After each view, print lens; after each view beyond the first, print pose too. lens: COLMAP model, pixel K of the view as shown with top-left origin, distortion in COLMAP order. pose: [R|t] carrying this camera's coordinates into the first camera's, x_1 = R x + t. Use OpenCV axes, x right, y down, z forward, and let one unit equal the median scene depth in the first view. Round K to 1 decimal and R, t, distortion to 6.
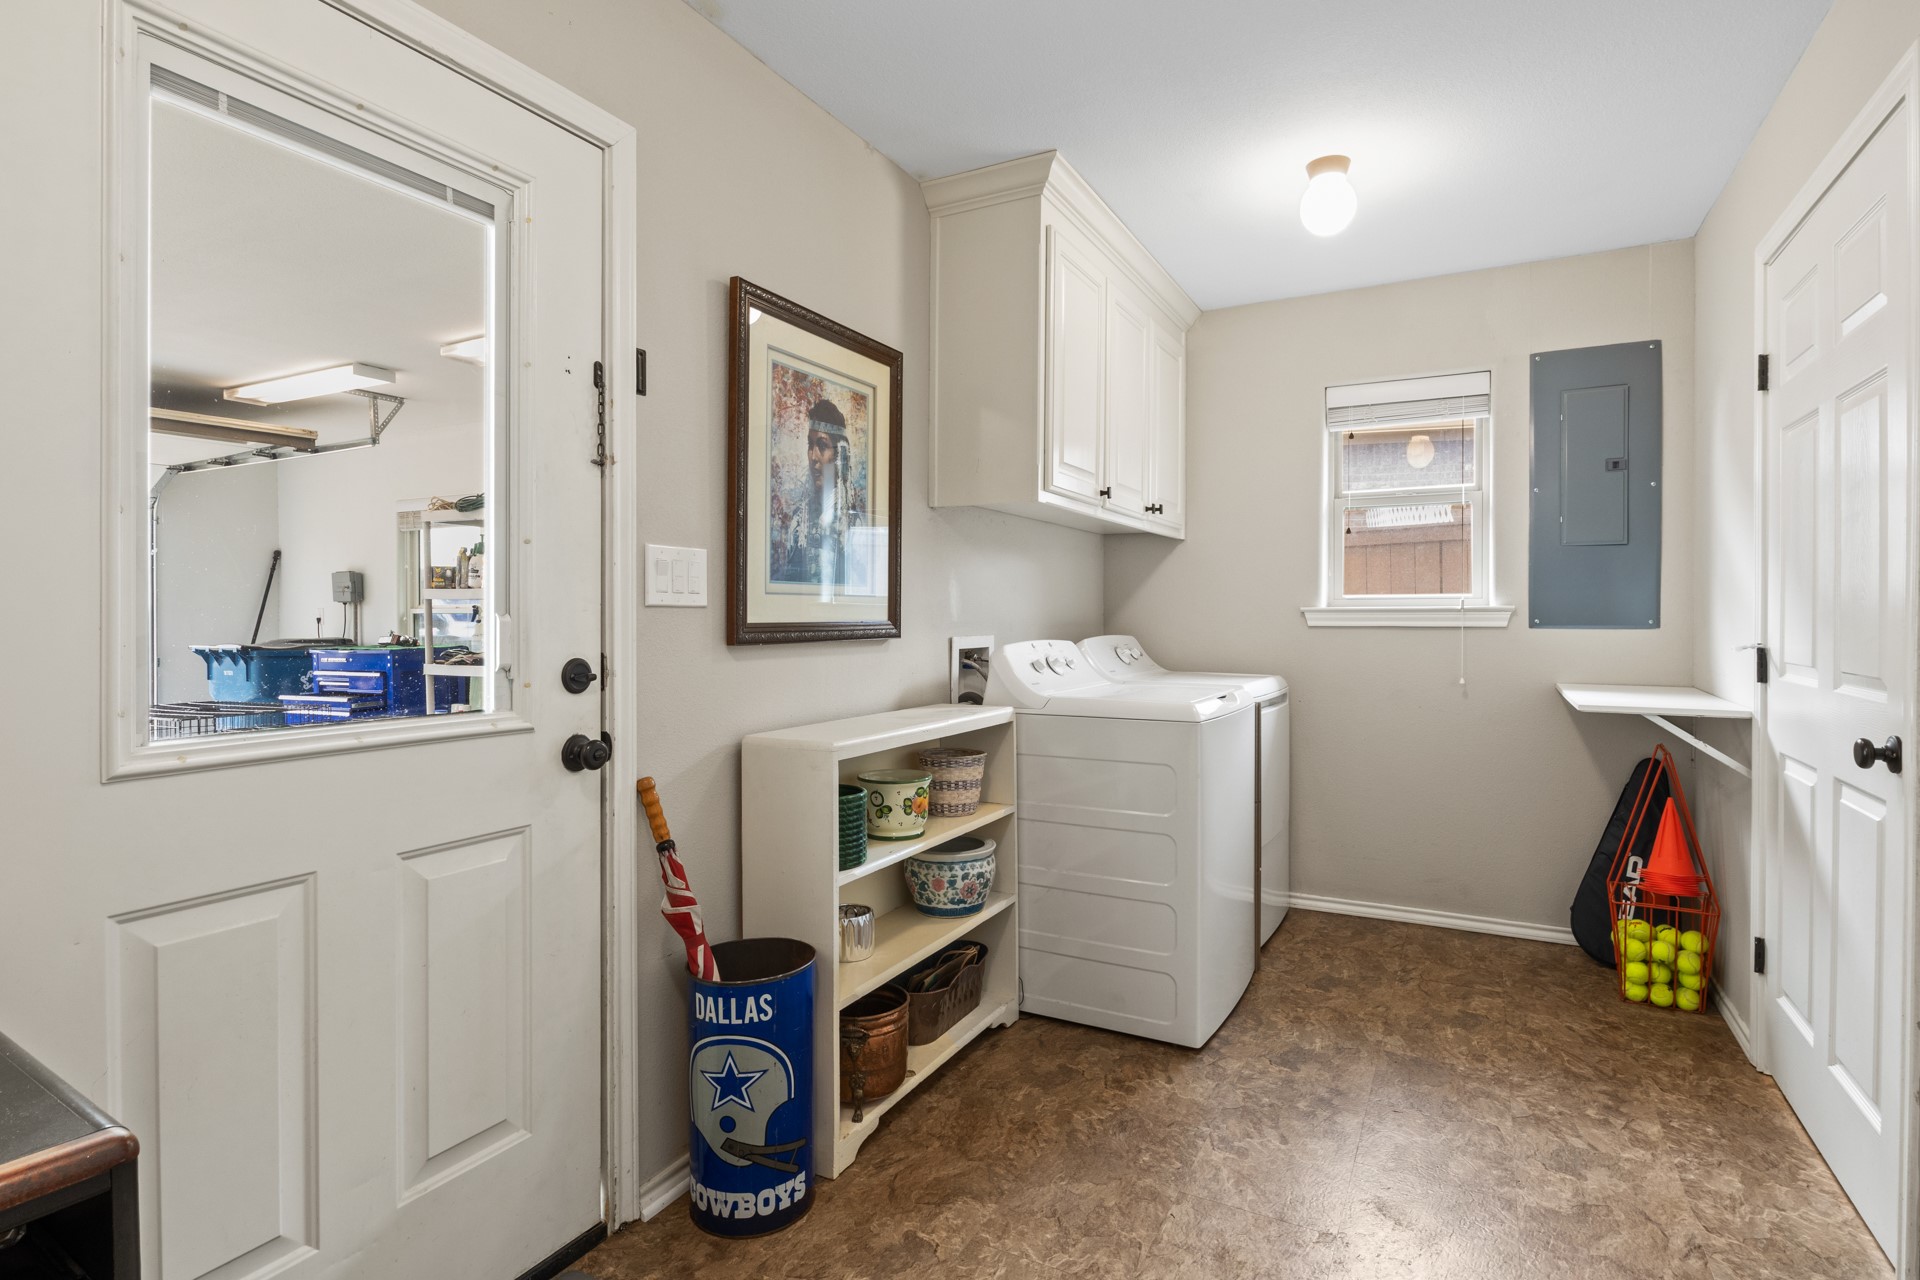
lens RADIAL K [[972.3, 0, 959.0], [0, 972.3, 629.9], [0, 0, 1]] dist [-0.002653, -0.003364]
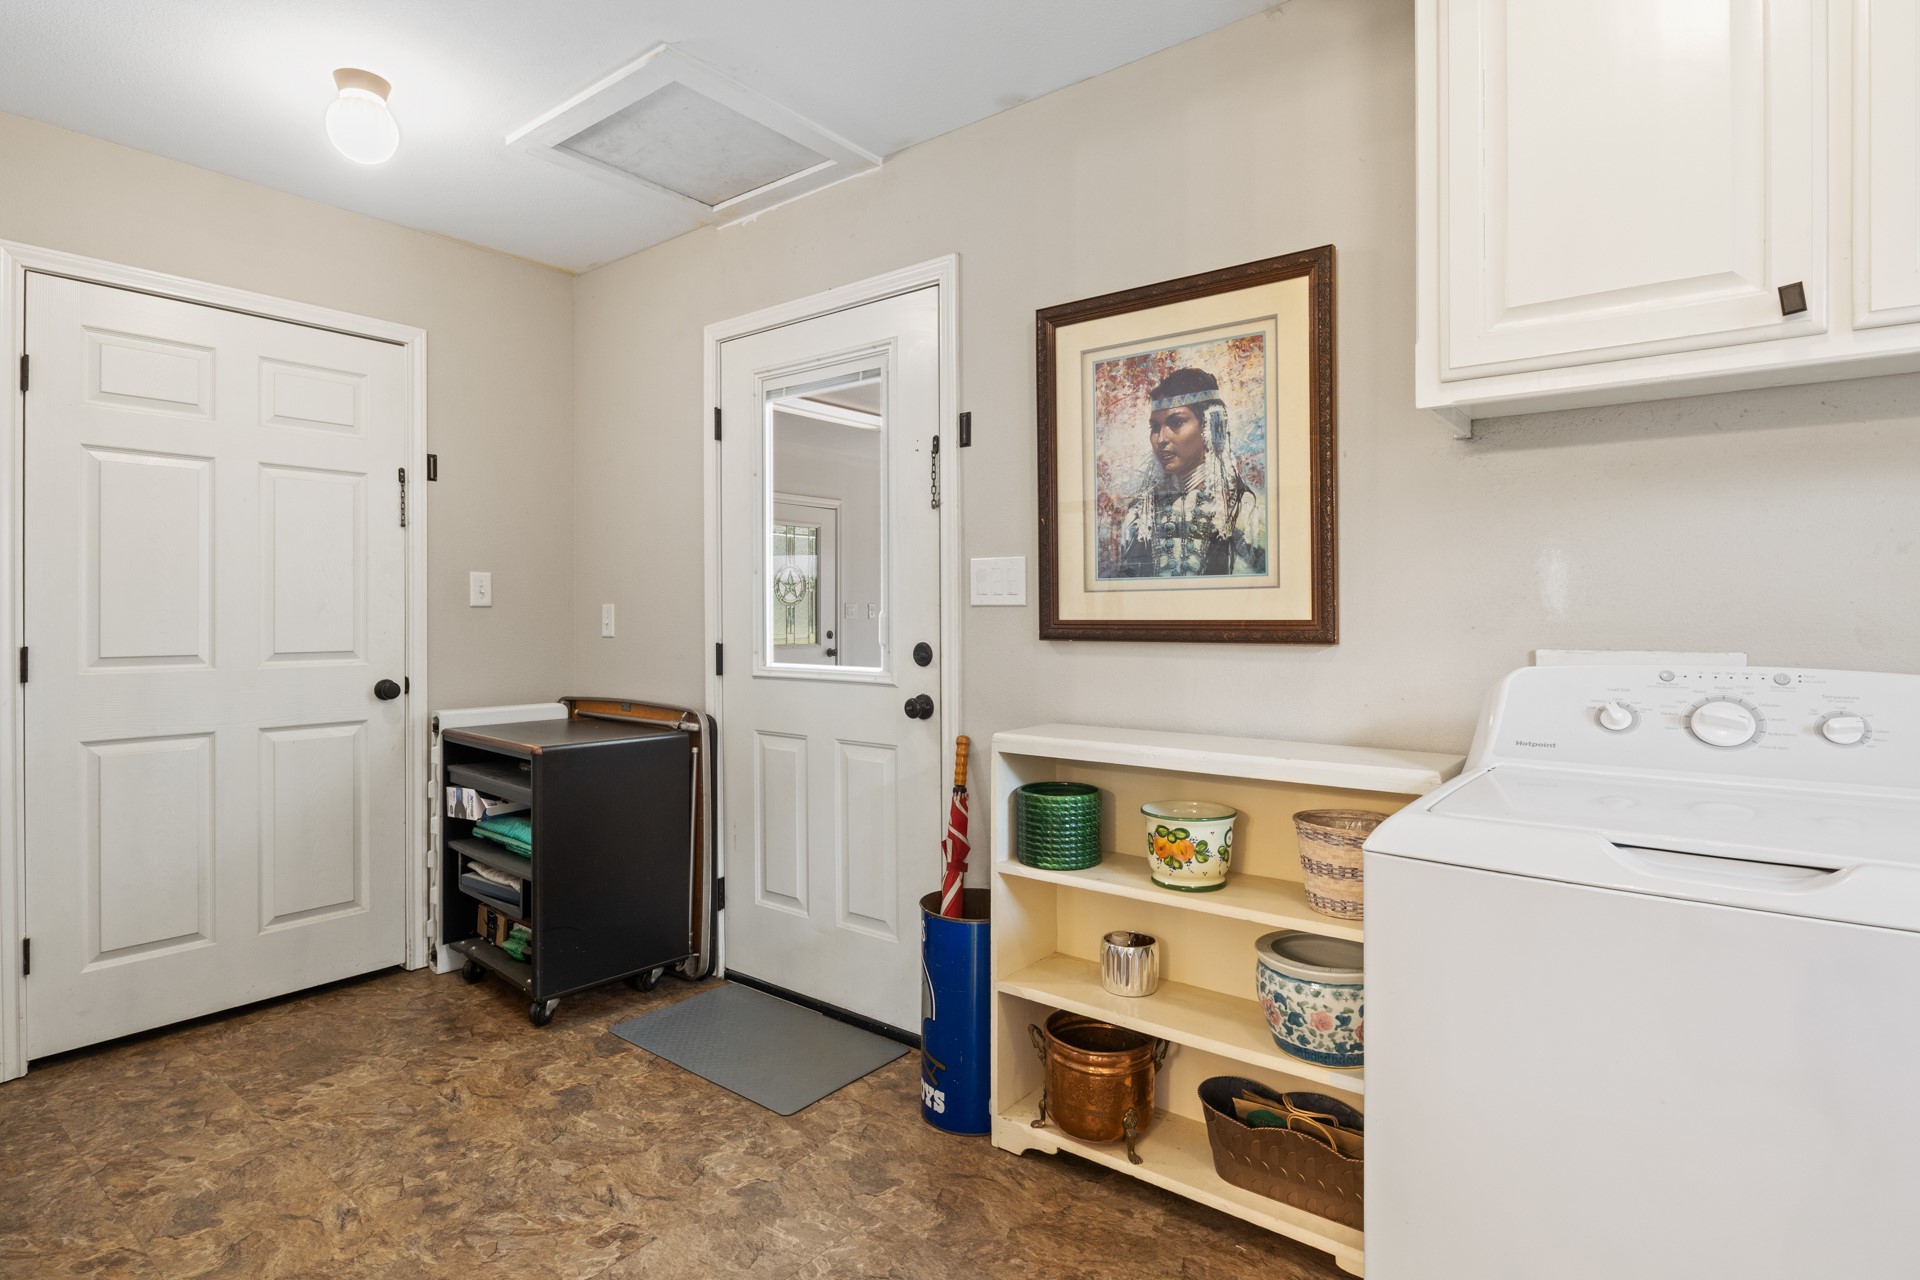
lens RADIAL K [[972.3, 0, 959.3], [0, 972.3, 623.9], [0, 0, 1]] dist [-0.002653, -0.003364]
pose [[-0.165900, 0.008190, -0.986109, 0.810249], [-0.015034, 0.999828, 0.010833, -0.011939], [0.986028, 0.016622, -0.165748, 0.999259]]
